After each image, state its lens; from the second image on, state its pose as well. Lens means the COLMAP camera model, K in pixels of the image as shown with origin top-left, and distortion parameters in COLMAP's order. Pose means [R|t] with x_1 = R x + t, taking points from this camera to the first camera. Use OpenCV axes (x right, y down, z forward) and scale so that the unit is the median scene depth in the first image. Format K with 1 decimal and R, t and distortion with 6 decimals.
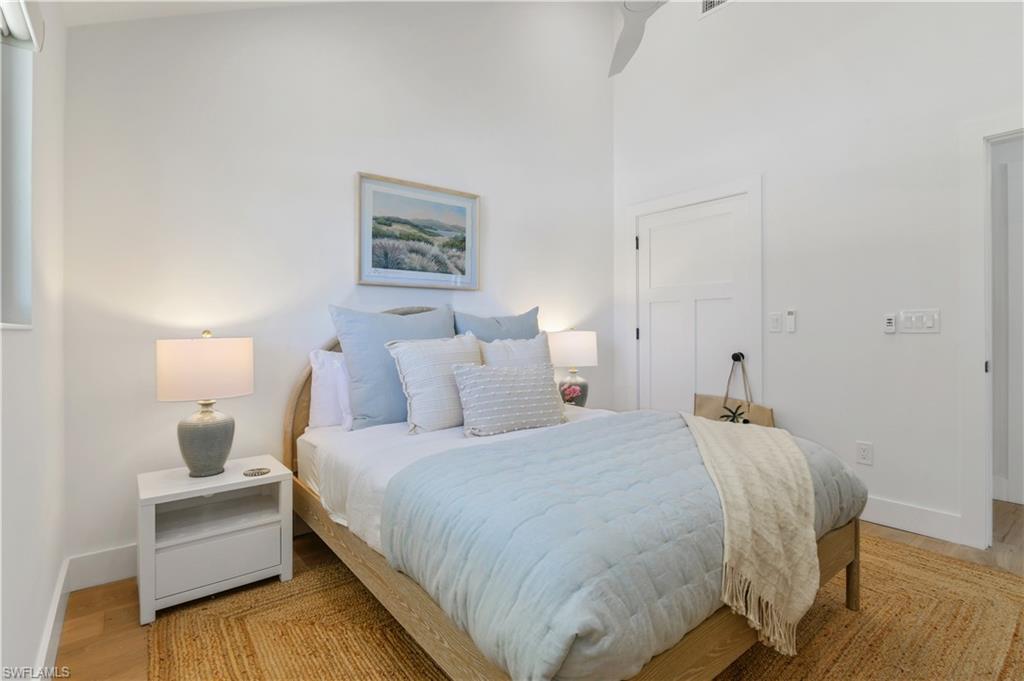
lens RADIAL K [[499.3, 0, 514.2], [0, 499.3, 297.5], [0, 0, 1]] dist [0.000624, -0.000007]
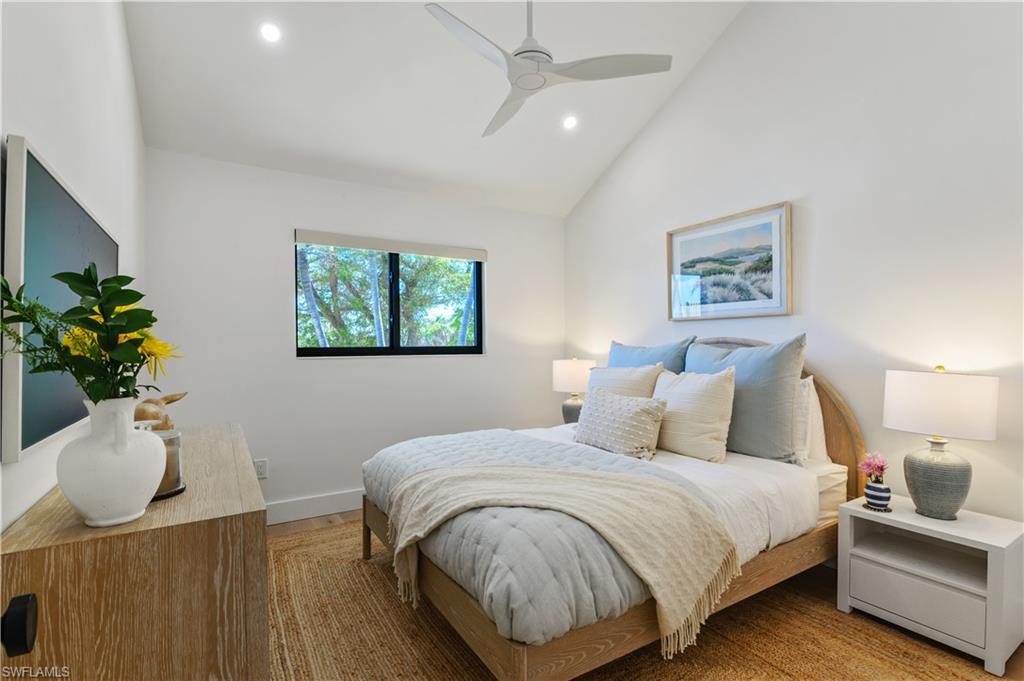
lens RADIAL K [[464.6, 0, 508.8], [0, 464.6, 344.7], [0, 0, 1]] dist [-0.003284, -0.000670]
pose [[-0.121536, -0.018065, -0.992423, 0.783488], [0.034367, 0.999158, -0.022396, 0.039165], [0.991992, -0.036828, -0.120813, 0.648238]]
